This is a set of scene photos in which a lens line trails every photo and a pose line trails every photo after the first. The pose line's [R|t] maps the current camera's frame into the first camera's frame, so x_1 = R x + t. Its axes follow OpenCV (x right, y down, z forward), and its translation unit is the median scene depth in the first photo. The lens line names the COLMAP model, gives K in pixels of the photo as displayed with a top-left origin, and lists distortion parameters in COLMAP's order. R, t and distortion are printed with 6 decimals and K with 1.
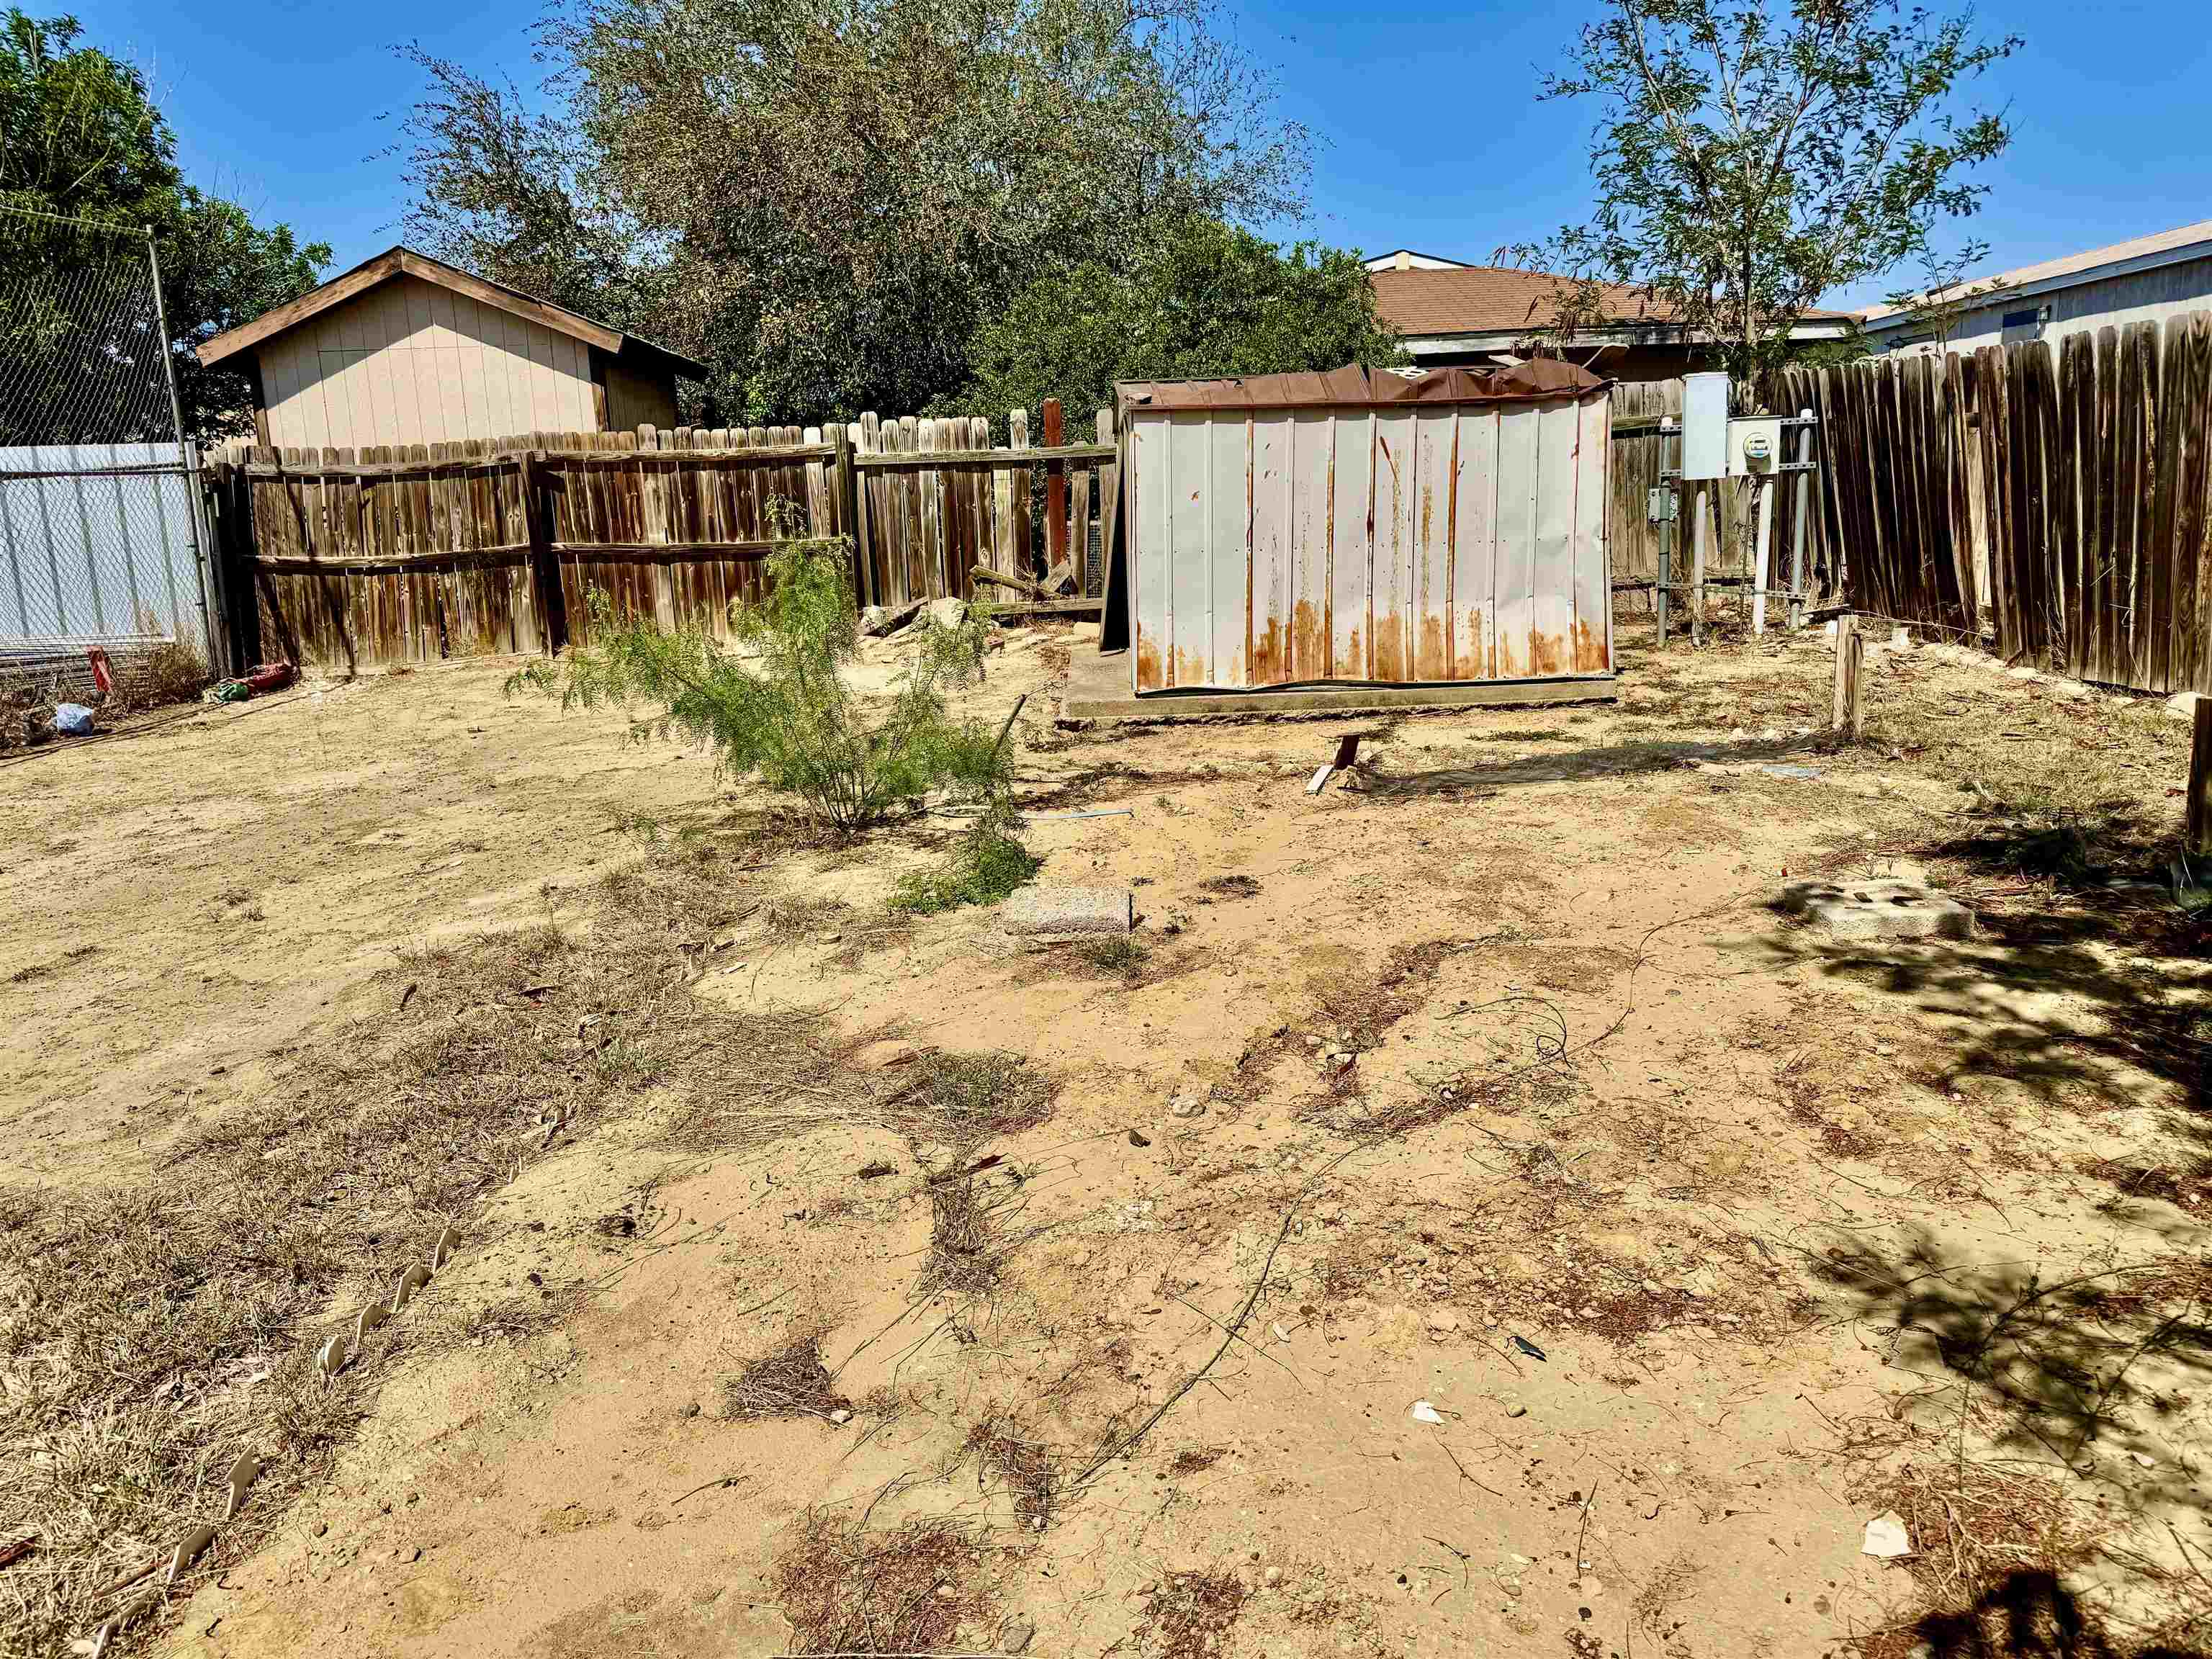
lens RADIAL K [[1518.9, 0, 1110.1], [0, 1518.9, 830.6], [0, 0, 1]] dist [0.031850, -0.010651]
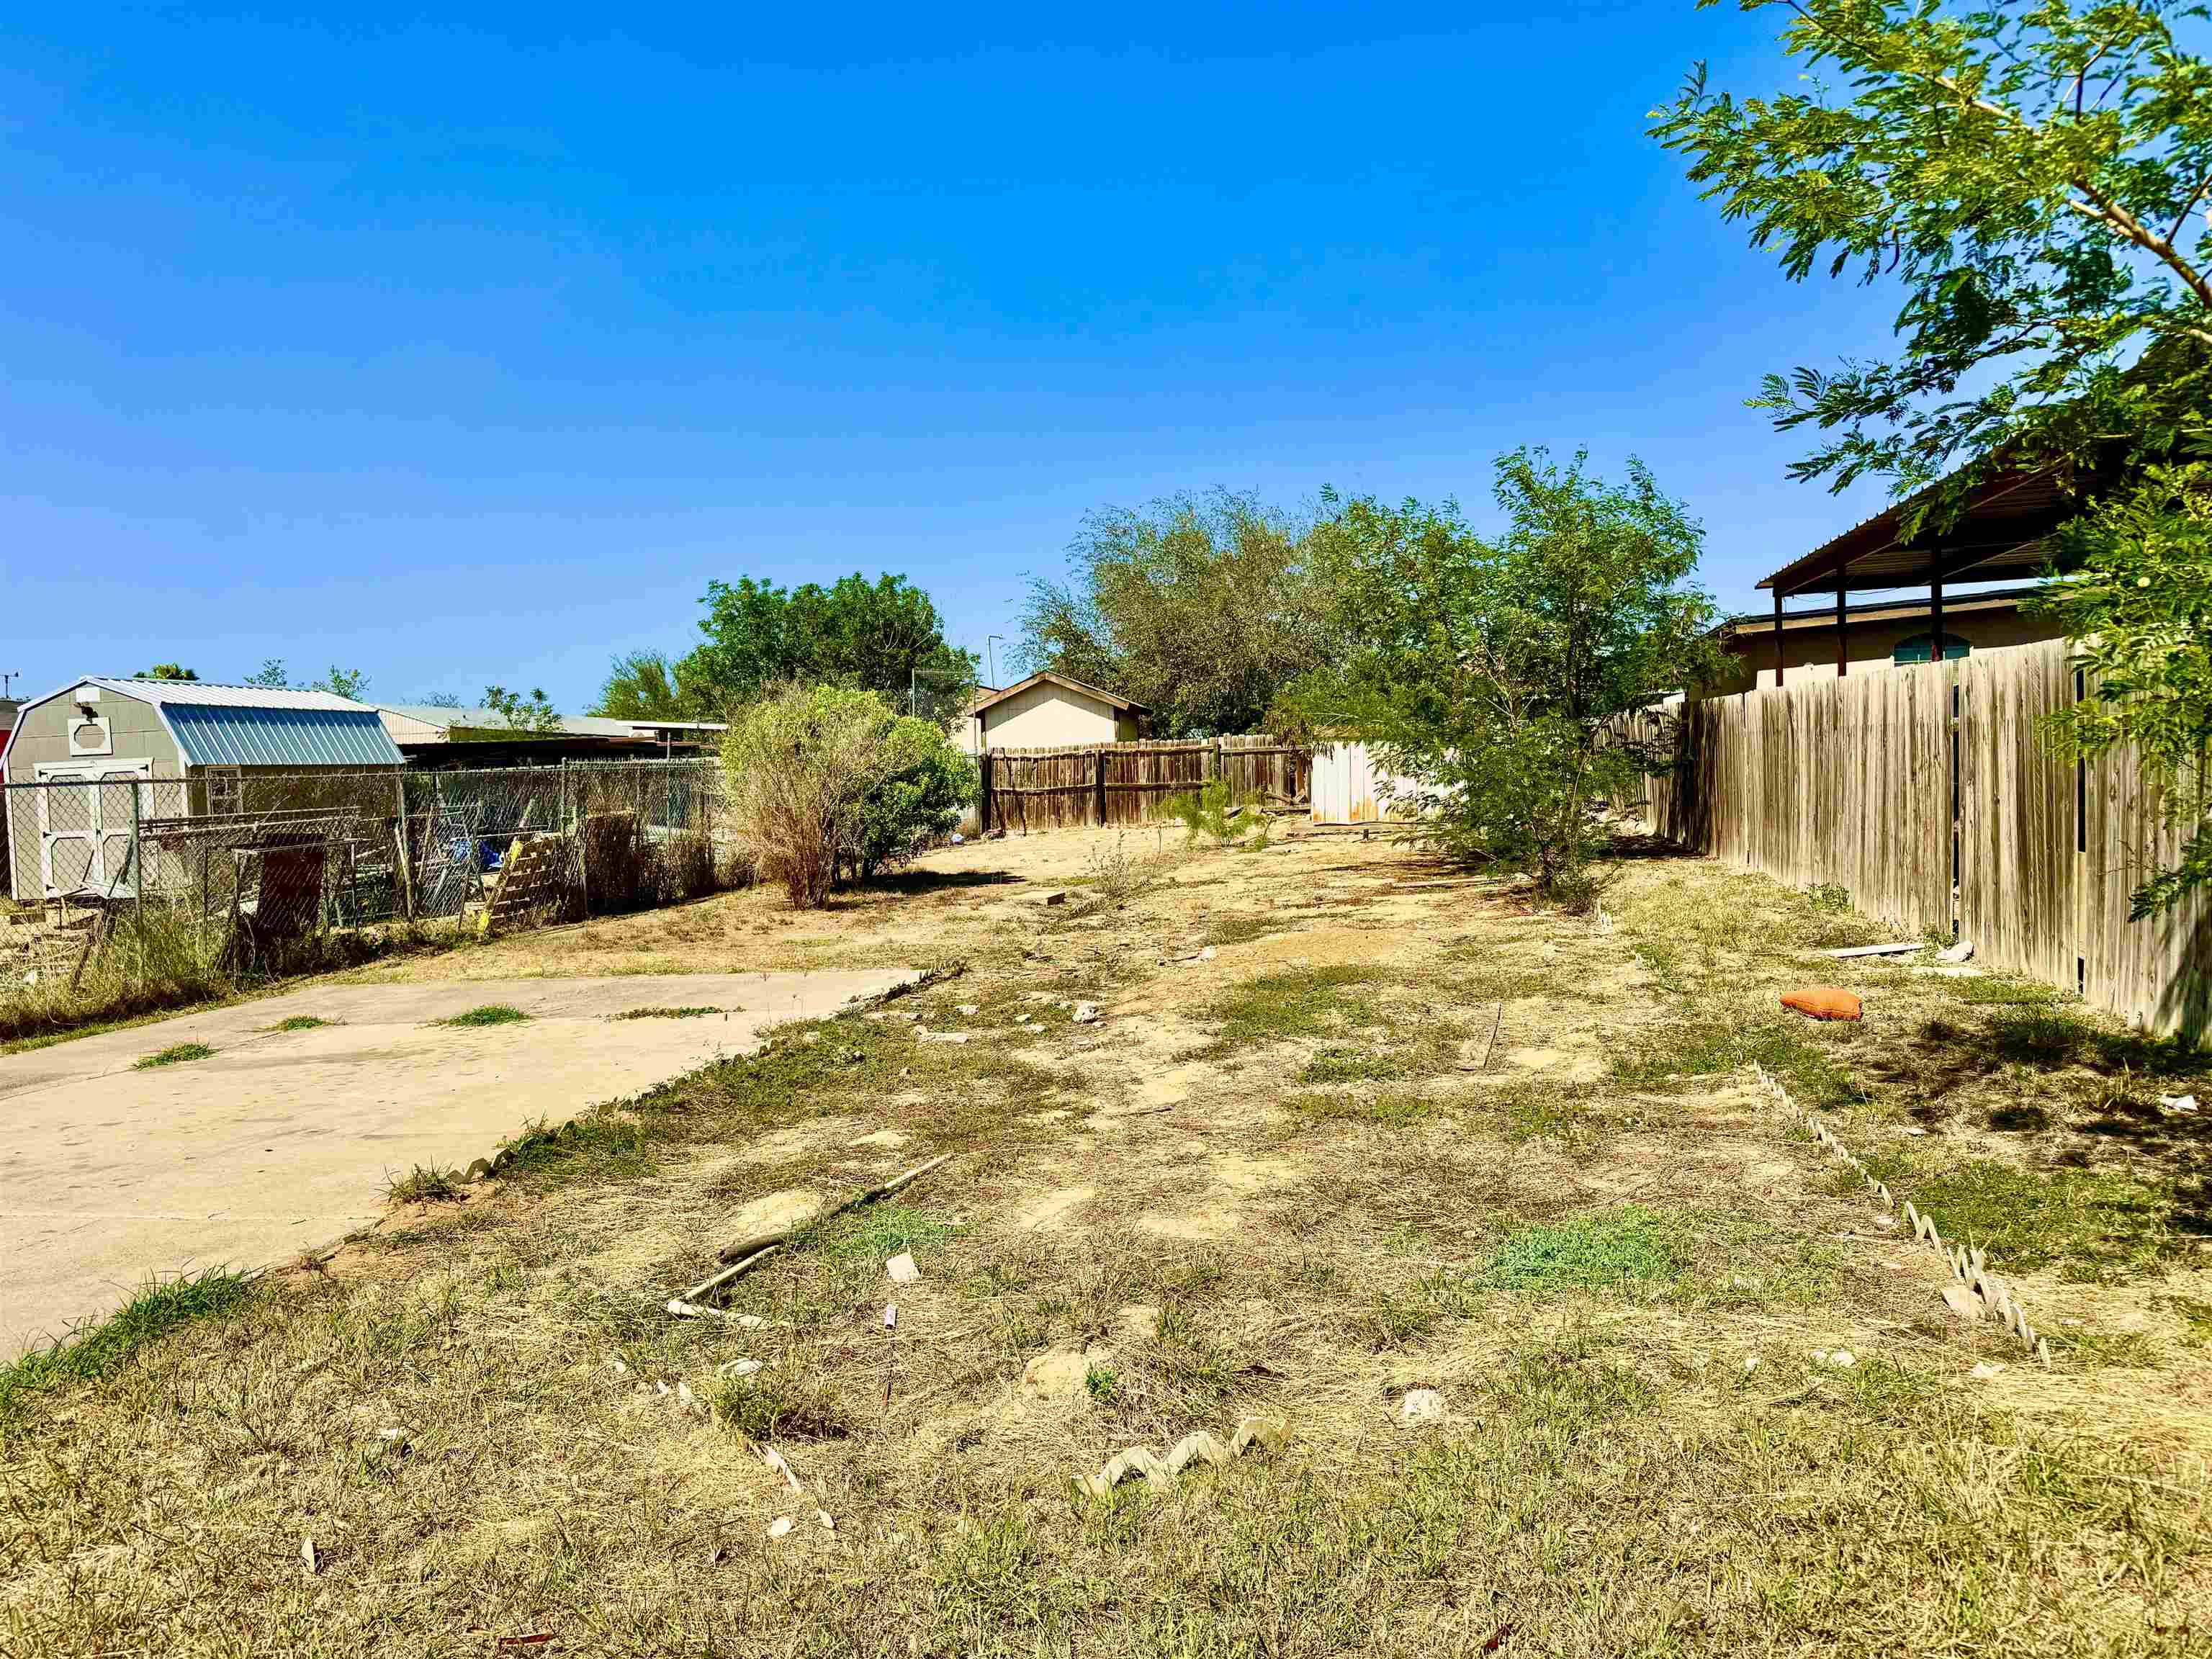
lens RADIAL K [[1518.9, 0, 1152.9], [0, 1518.9, 818.5], [0, 0, 1]] dist [0.031850, -0.010651]
pose [[0.985838, 0.004858, -0.167632, 0.147182], [-0.034516, 0.984057, -0.174472, 0.314434], [0.164112, 0.177787, 0.970288, -1.461795]]
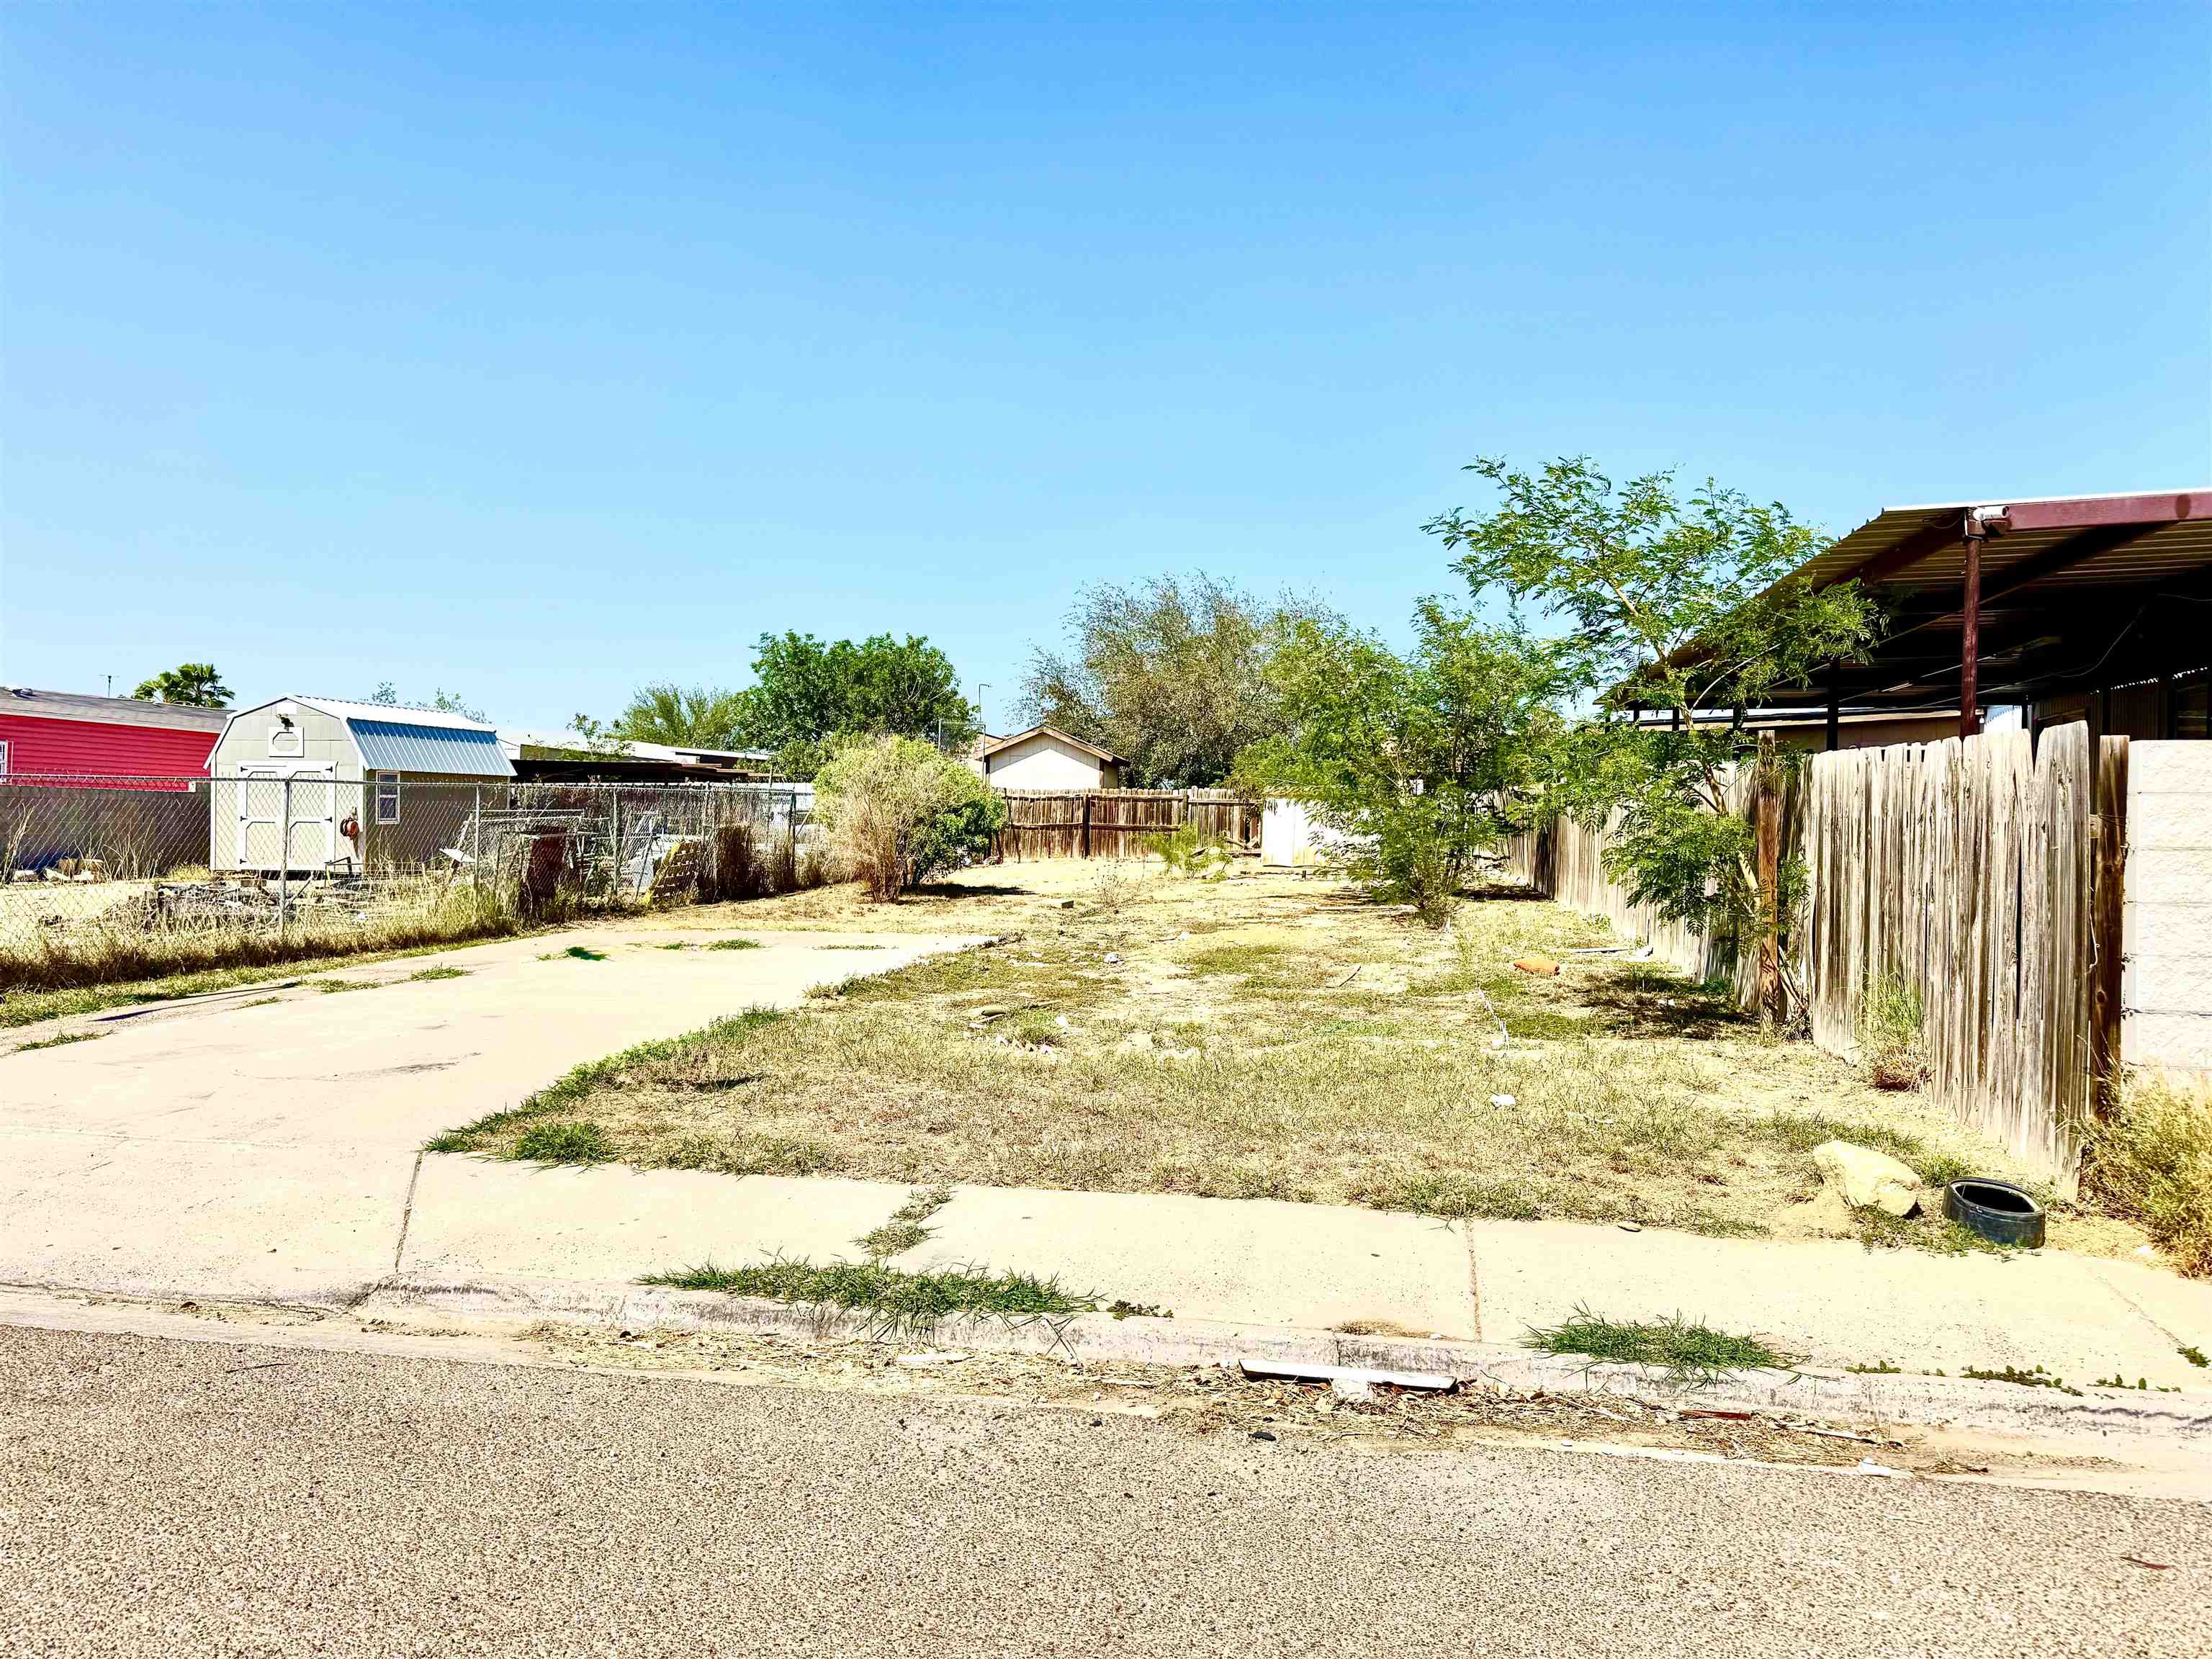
lens RADIAL K [[1518.9, 0, 1105.7], [0, 1518.9, 829.3], [0, 0, 1]] dist [0.031850, -0.010651]
pose [[0.983804, 0.053933, -0.170939, 0.189571], [-0.087529, 0.976775, -0.195572, 0.416486], [0.156422, 0.207367, 0.965677, -1.929332]]
